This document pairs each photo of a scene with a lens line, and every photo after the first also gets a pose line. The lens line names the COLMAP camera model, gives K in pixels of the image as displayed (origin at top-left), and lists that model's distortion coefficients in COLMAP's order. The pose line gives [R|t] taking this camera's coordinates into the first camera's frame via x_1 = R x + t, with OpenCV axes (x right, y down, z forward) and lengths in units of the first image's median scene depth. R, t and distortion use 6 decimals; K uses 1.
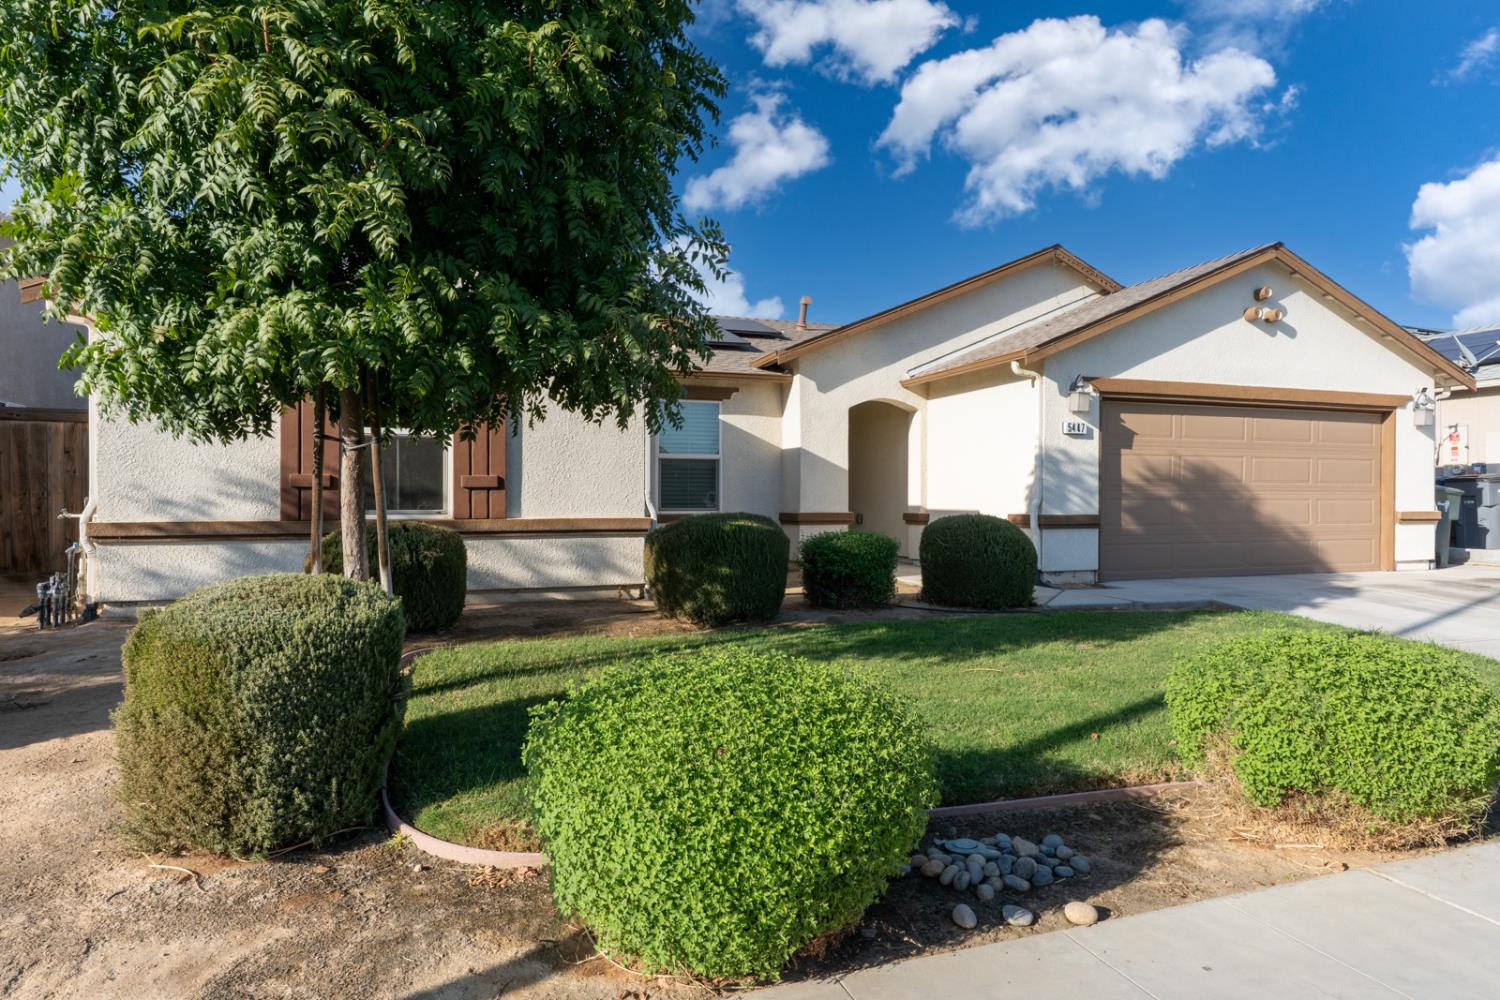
lens RADIAL K [[936.2, 0, 750.0], [0, 936.2, 500.0], [0, 0, 1]] dist [-0.002209, -0.001059]
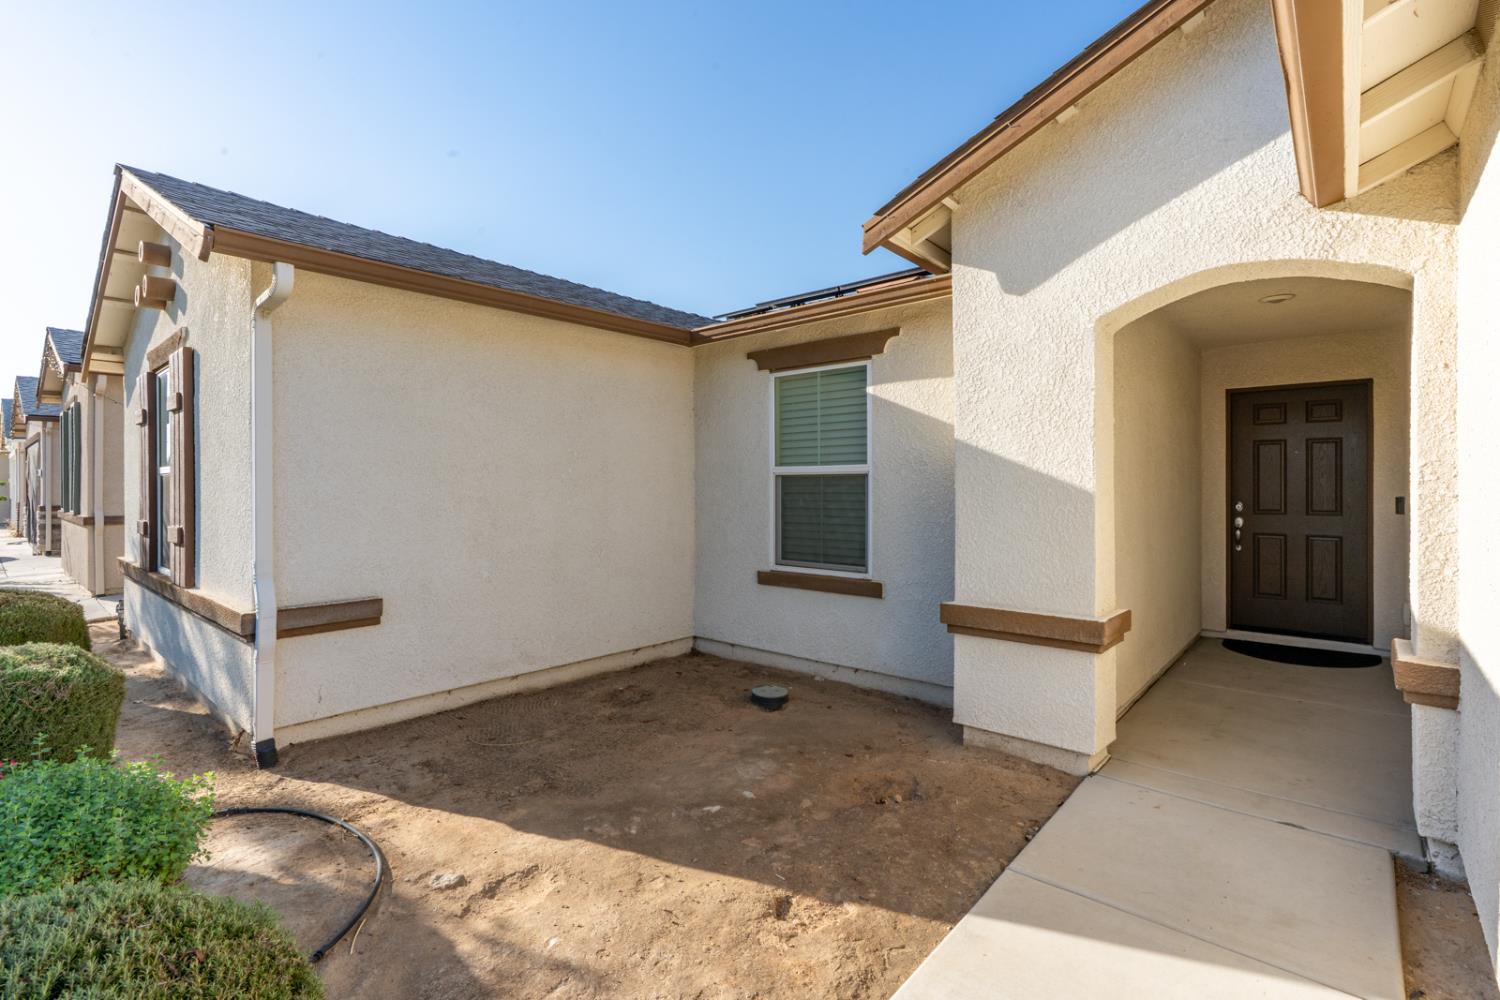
lens RADIAL K [[697.5, 0, 747.8], [0, 697.5, 480.7], [0, 0, 1]] dist [-0.006709, 0.000260]
pose [[0.471723, -0.010314, -0.881687, 0.290966], [0.004620, 0.999947, -0.009225, -0.038013], [0.881735, 0.000278, 0.471745, 0.804187]]
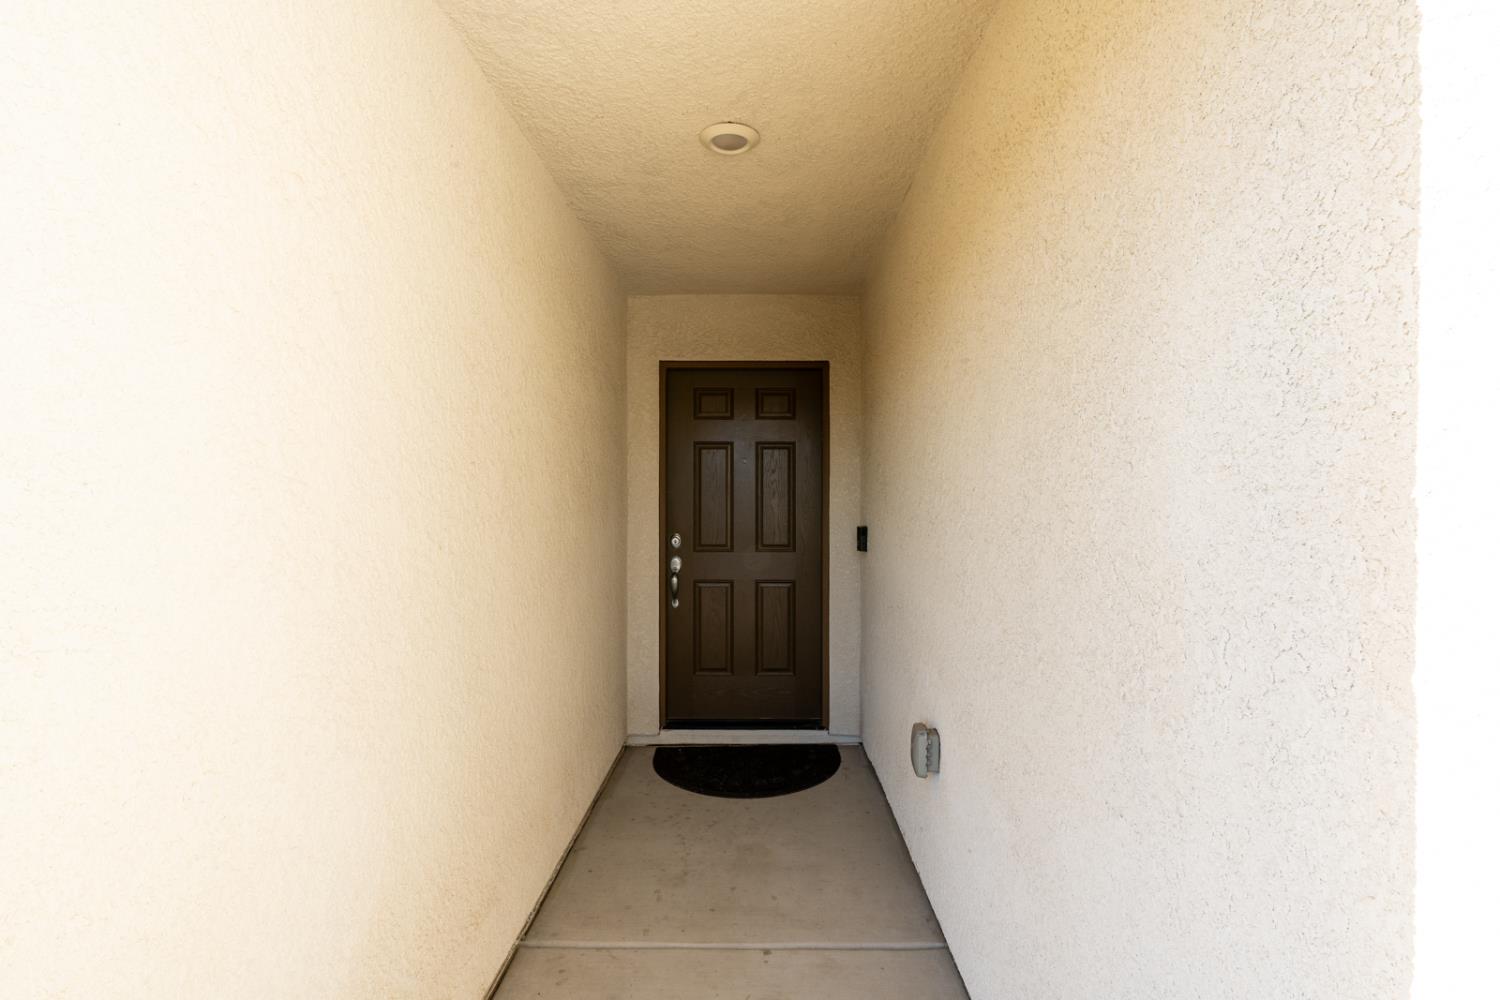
lens RADIAL K [[697.5, 0, 747.8], [0, 697.5, 480.7], [0, 0, 1]] dist [-0.006709, 0.000260]
pose [[0.929280, -0.004624, -0.369347, 0.185477], [0.005688, 0.999982, 0.001793, -0.049922], [0.369333, -0.003767, 0.929290, 1.025552]]
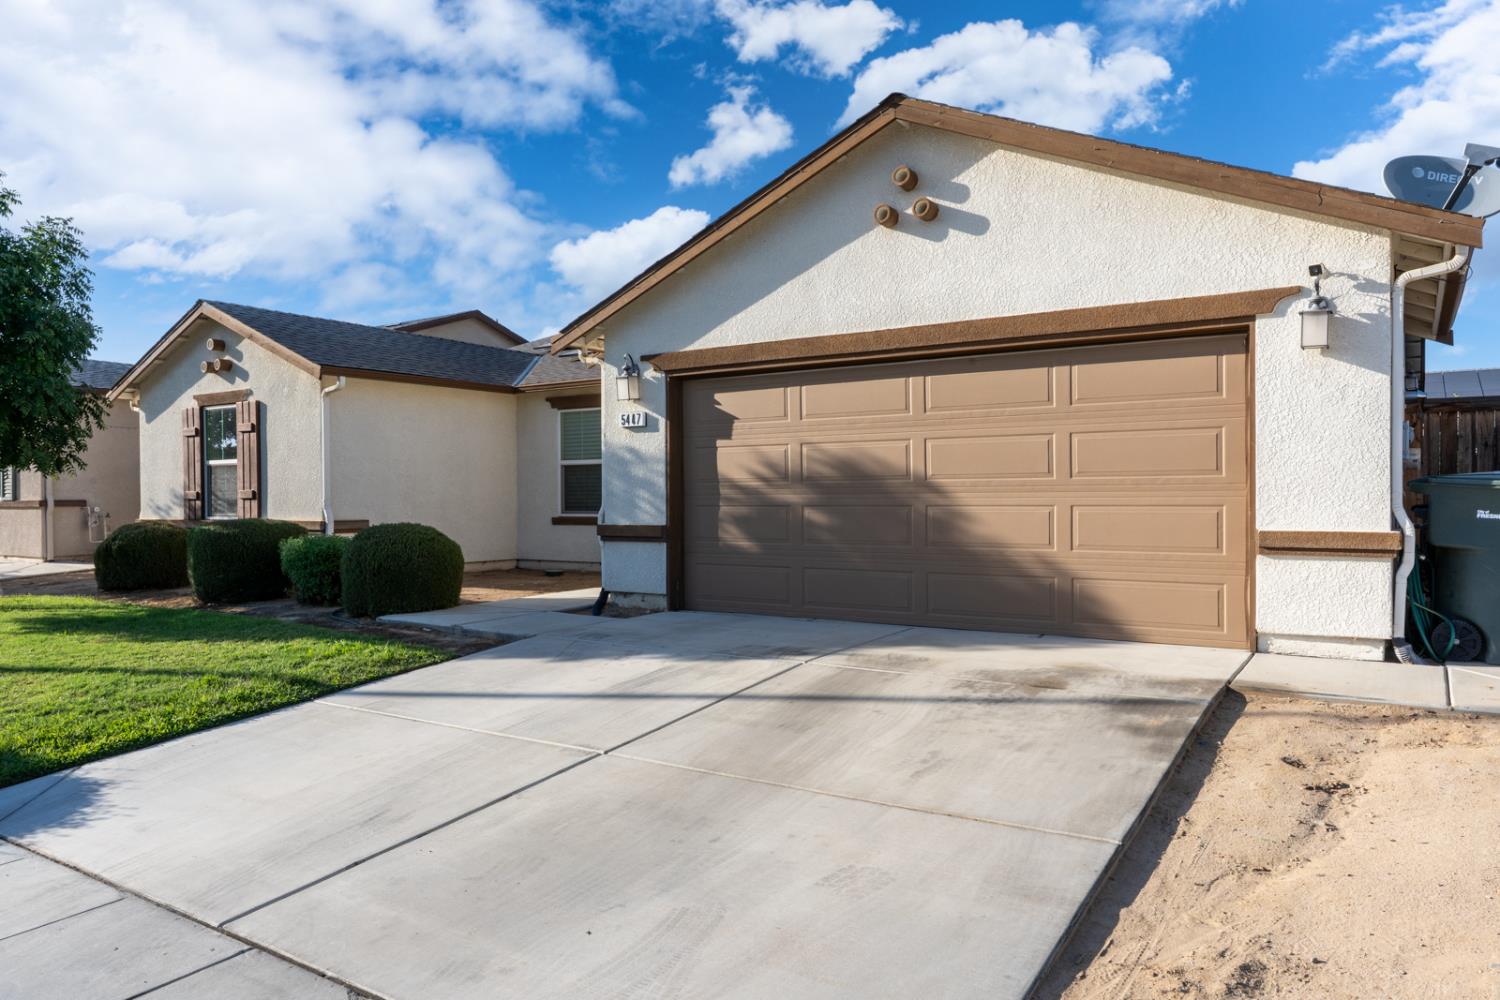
lens RADIAL K [[1013.2, 0, 750.0], [0, 1013.2, 500.0], [0, 0, 1]] dist [0.003955, -0.000121]
pose [[0.588561, 0.000108, -0.808453, 1.014211], [0.009099, 0.999936, 0.006758, -0.010189], [0.808402, -0.011333, 0.588522, 0.501545]]
